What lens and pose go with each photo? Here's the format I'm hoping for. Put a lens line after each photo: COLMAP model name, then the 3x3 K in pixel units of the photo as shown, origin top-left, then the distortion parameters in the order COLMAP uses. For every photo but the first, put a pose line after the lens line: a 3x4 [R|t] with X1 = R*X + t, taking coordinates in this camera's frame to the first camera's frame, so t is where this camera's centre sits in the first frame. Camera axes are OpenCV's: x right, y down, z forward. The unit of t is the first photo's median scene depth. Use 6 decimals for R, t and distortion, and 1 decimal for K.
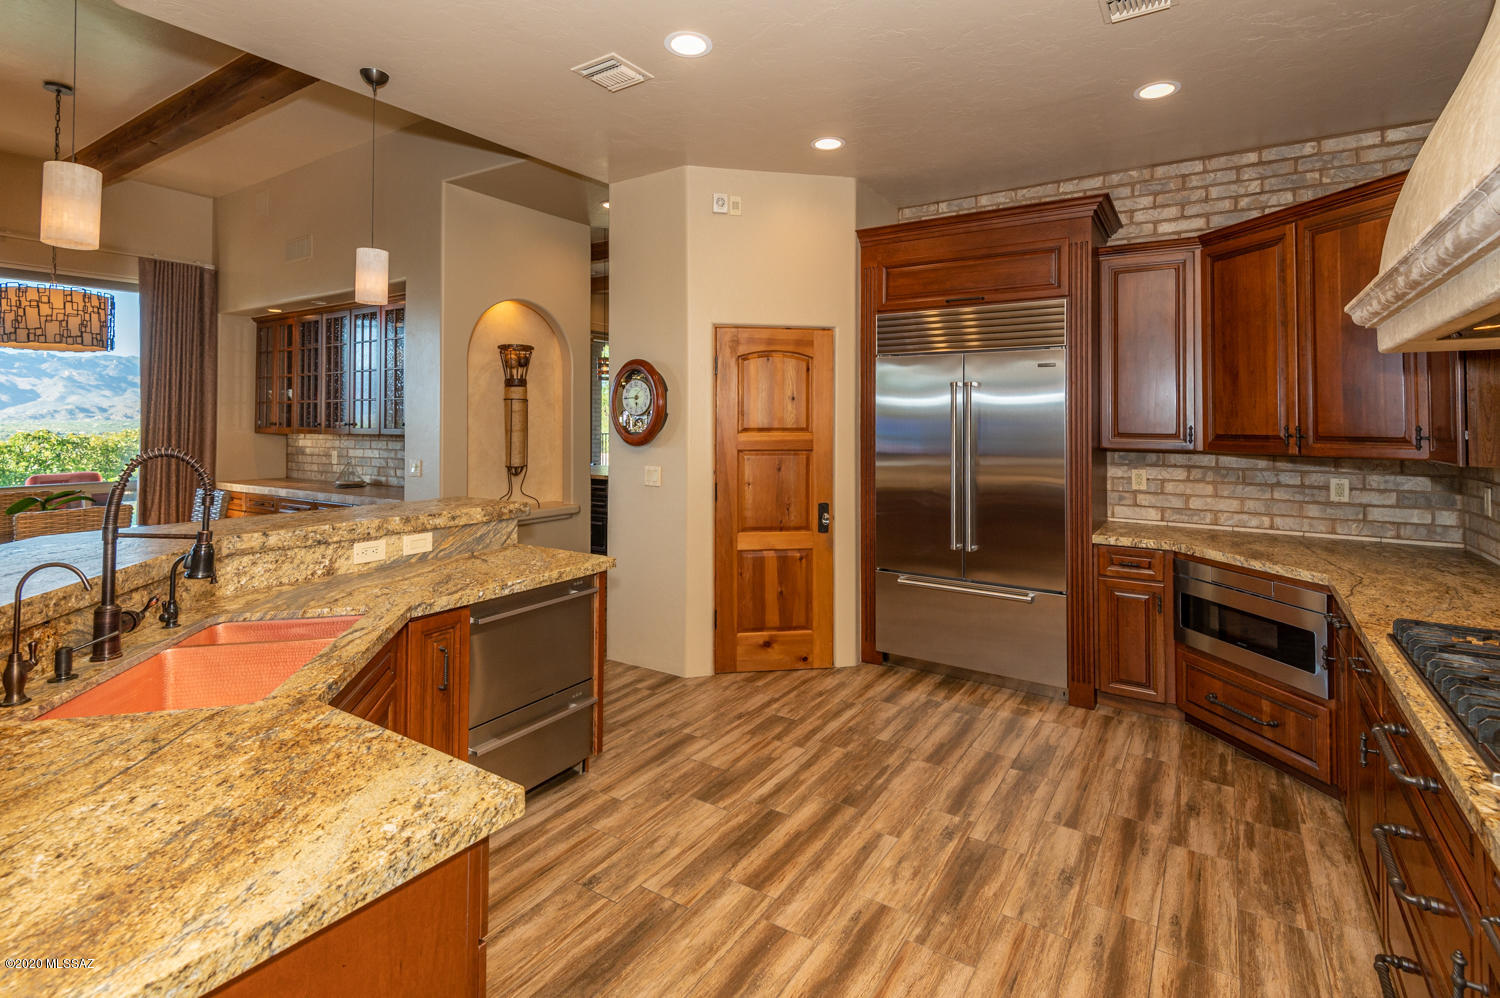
lens RADIAL K [[706.7, 0, 752.0], [0, 706.7, 412.0], [0, 0, 1]] dist [0.017597, -0.014147]
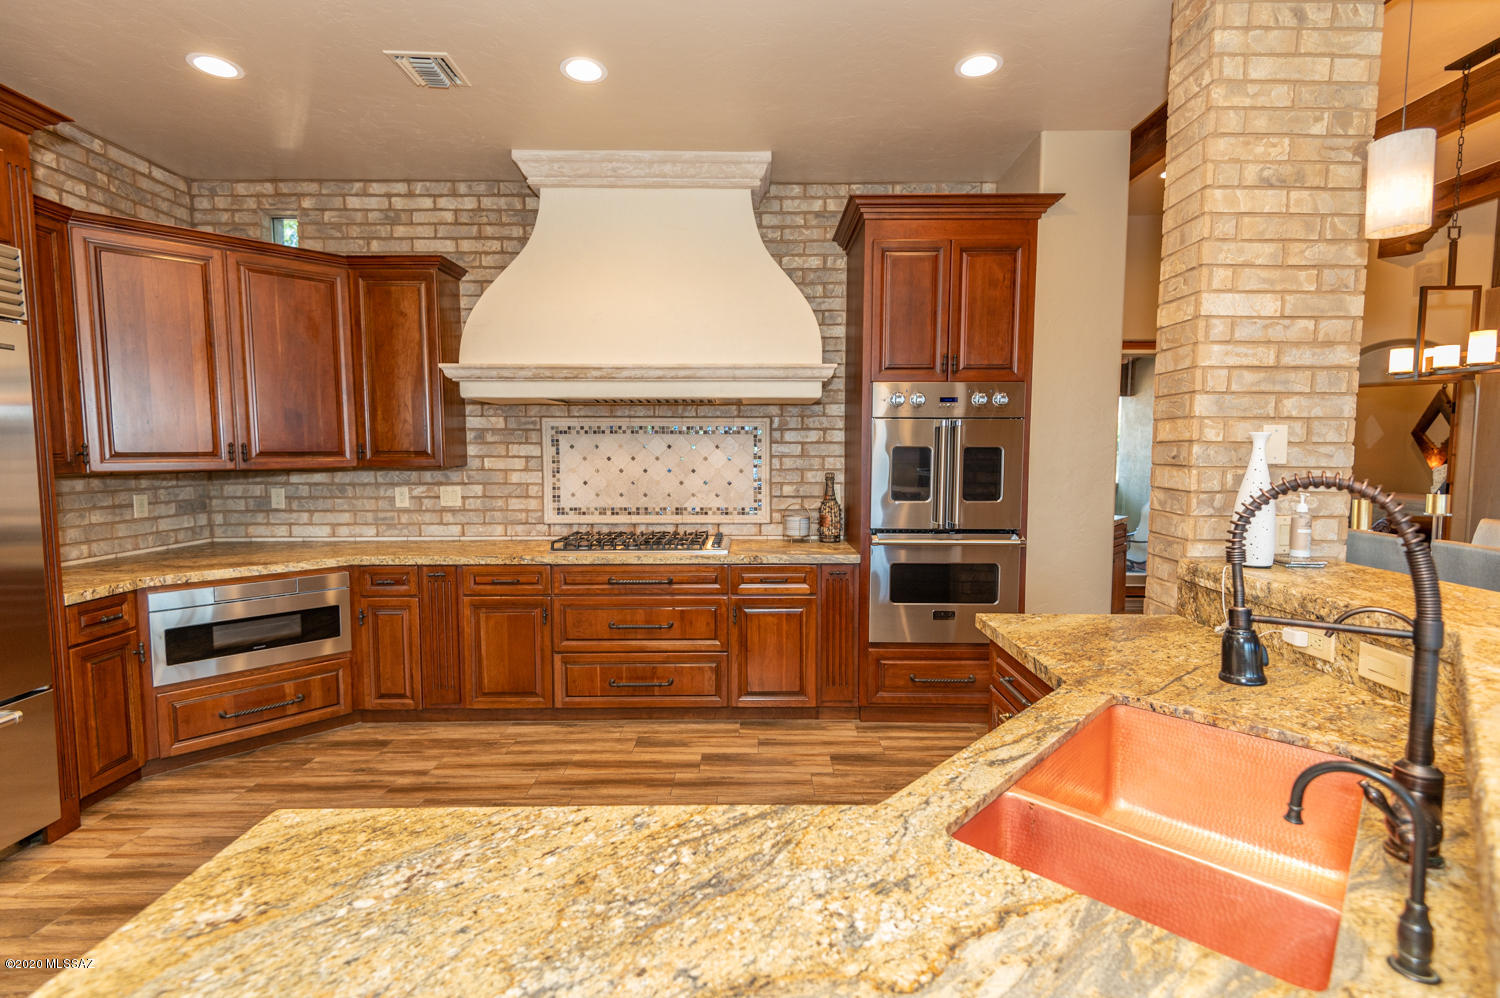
lens RADIAL K [[706.7, 0, 751.2], [0, 706.7, 513.8], [0, 0, 1]] dist [0.017597, -0.014147]
pose [[-0.558062, -0.077448, 0.826177, -0.501085], [-0.014361, 0.996387, 0.083703, 0.021604], [-0.829675, 0.034847, -0.557158, 0.818985]]
